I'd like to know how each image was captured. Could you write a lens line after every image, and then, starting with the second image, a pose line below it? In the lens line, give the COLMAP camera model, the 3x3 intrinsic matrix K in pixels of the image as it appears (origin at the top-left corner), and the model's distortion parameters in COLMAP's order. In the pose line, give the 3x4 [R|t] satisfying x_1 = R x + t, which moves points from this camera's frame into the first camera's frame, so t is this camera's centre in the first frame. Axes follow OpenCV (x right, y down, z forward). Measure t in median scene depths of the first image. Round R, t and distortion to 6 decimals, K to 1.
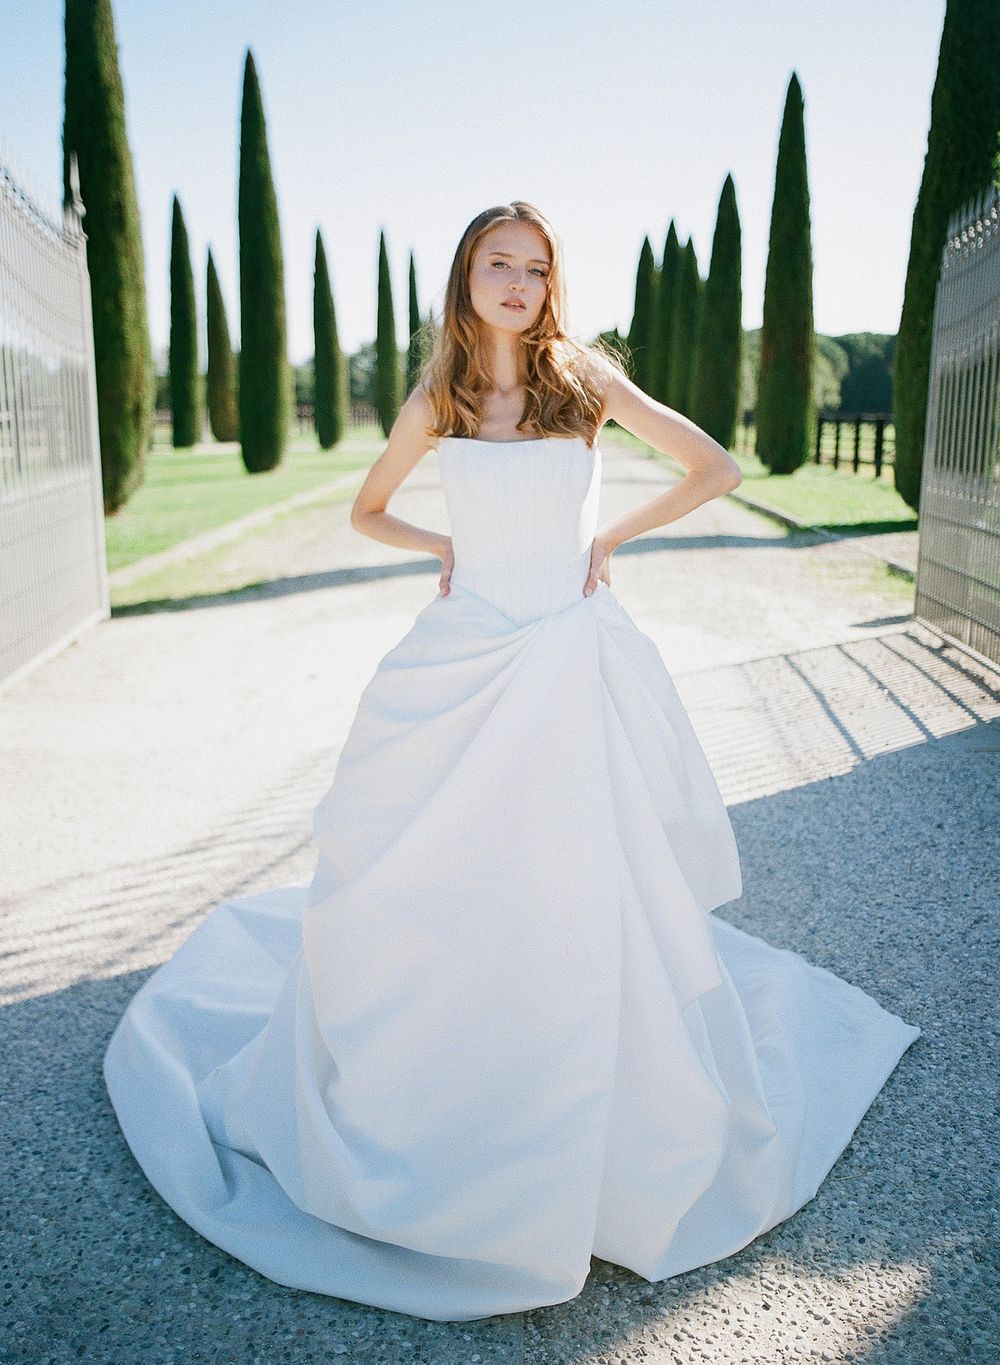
lens RADIAL K [[1214.9, 0, 528.2], [0, 1214.9, 682.6], [0, 0, 1]] dist [-0.071375, 0.019706]
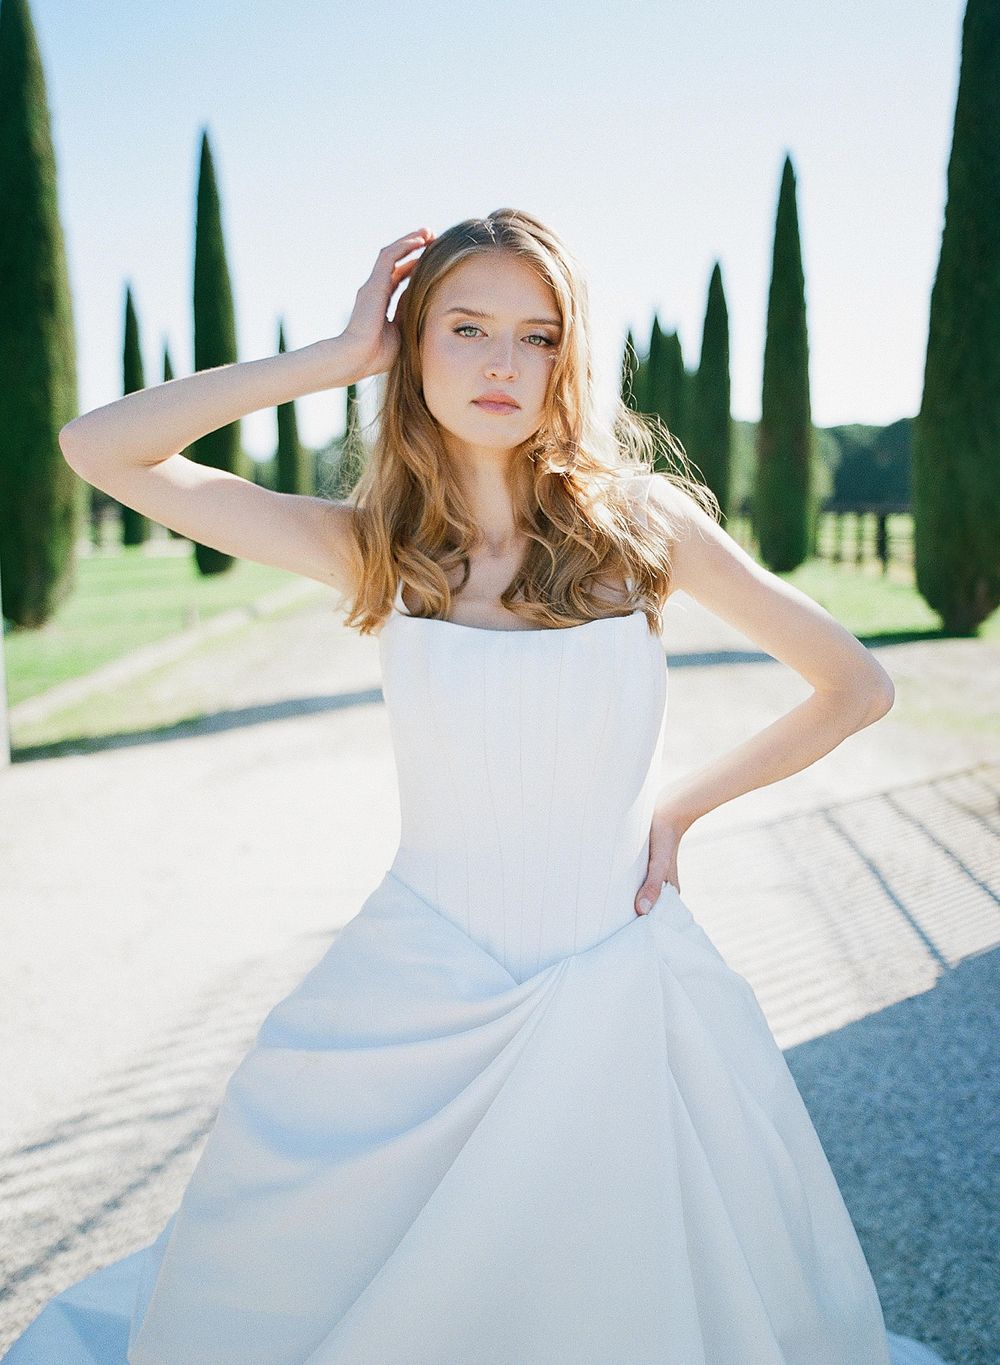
lens RADIAL K [[1281.3, 0, 497.9], [0, 1281.3, 660.5], [0, 0, 1]] dist [-0.056608, 0.025122]
pose [[0.999973, -0.003776, -0.006355, -0.004943], [0.003124, 0.995007, -0.099758, -0.053213], [0.006700, 0.099736, 0.994991, 0.176008]]
